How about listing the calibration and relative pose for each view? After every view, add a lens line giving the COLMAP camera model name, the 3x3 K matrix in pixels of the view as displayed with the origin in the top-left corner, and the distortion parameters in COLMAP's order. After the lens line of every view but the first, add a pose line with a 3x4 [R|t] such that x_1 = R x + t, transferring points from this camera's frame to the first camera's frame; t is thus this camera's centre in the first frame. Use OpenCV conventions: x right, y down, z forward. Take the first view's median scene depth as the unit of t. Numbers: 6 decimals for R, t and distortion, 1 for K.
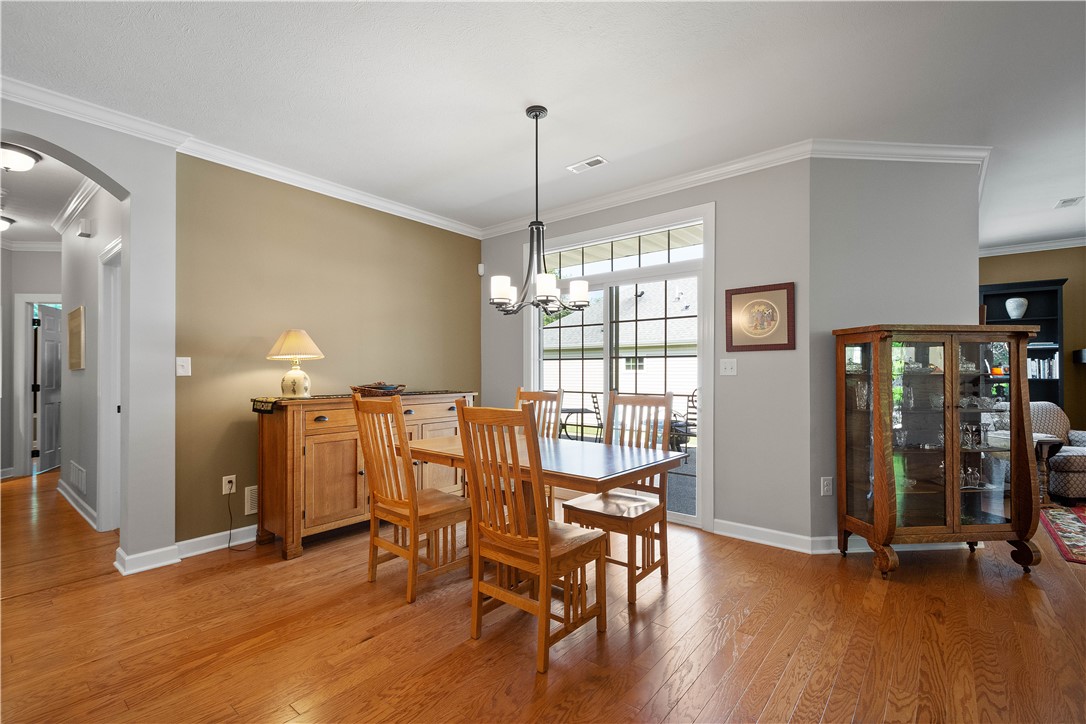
lens RADIAL K [[488.5, 0, 542.1], [0, 488.5, 367.2], [0, 0, 1]] dist [0.007600, -0.000005]
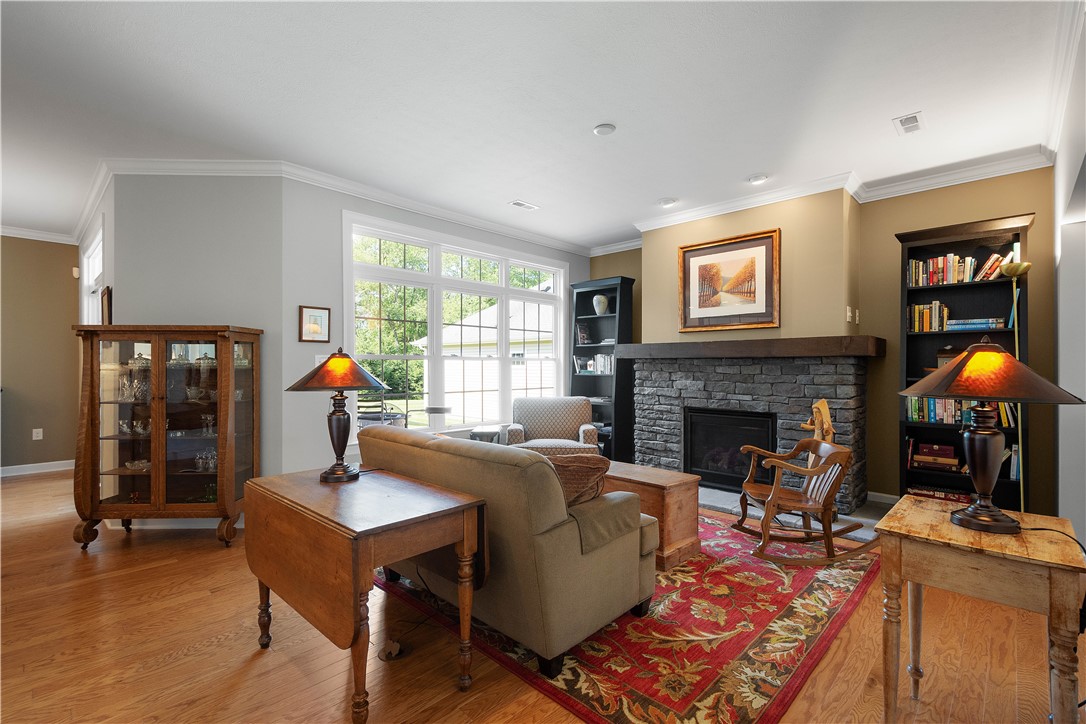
lens RADIAL K [[488.5, 0, 542.1], [0, 488.5, 367.2], [0, 0, 1]] dist [0.007600, -0.000005]
pose [[0.996757, 0.000974, -0.080468, 1.584208], [-0.000605, 0.999989, 0.004621, 0.006411], [0.080471, -0.004557, 0.996746, -0.031664]]
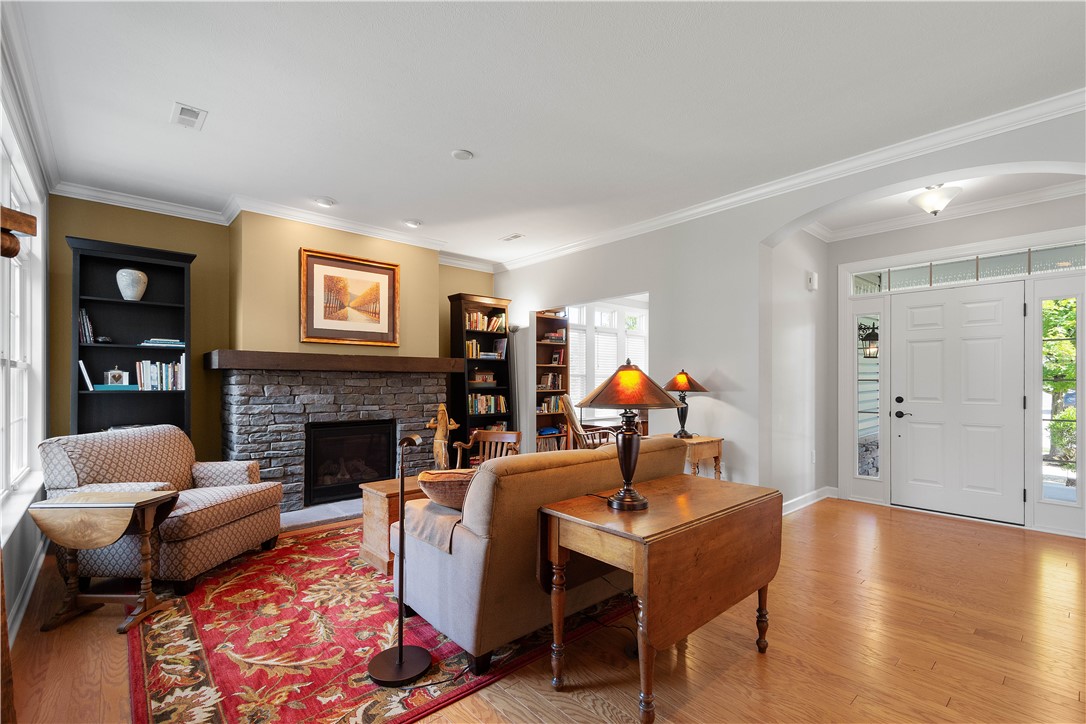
lens RADIAL K [[482.6, 0, 543.4], [0, 482.6, 379.9], [0, 0, 1]] dist [0.002992, 0.000235]
pose [[0.157744, 0.001638, 0.987479, 0.695463], [-0.006287, 0.999980, -0.000654, 0.008776], [-0.987460, -0.006105, 0.157752, 0.594077]]
